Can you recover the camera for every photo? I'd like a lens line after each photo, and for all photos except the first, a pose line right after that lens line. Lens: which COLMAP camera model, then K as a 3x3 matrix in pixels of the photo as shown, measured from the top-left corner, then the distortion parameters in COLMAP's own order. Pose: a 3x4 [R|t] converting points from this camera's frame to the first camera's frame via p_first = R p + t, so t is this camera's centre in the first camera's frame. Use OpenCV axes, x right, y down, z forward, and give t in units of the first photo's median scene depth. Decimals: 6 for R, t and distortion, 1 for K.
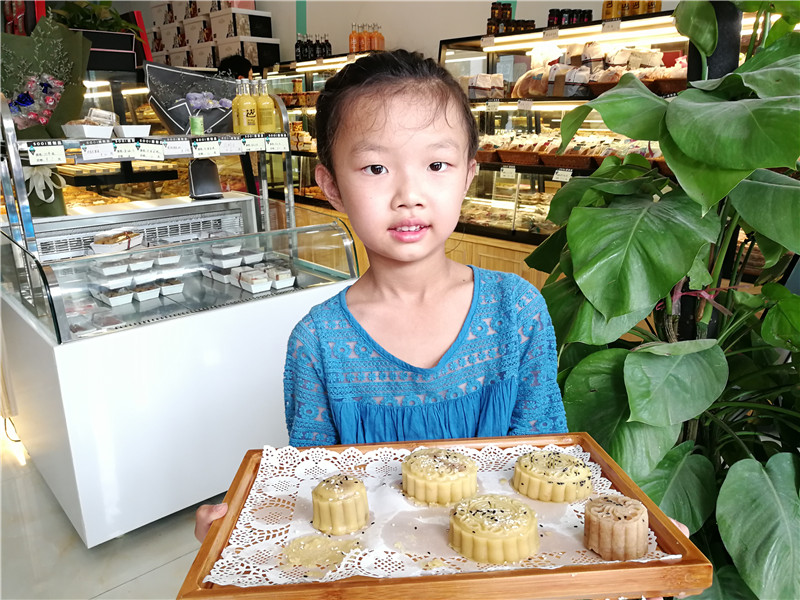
lens RADIAL K [[633.6, 0, 405.4], [0, 633.6, 298.6], [0, 0, 1]] dist [-0.000419, 0.012141]
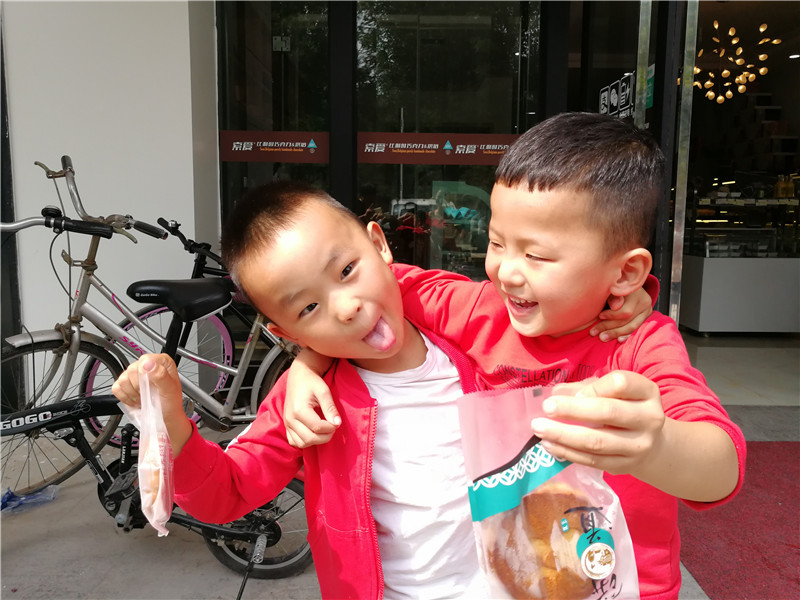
lens RADIAL K [[644.8, 0, 400.0], [0, 644.8, 300.0], [0, 0, 1]] dist [0.000571, 0.004500]
pose [[0.746378, 0.105325, -0.657135, 0.298179], [-0.206583, 0.975289, -0.078320, 0.560049], [0.632648, 0.194210, 0.749693, -1.539750]]
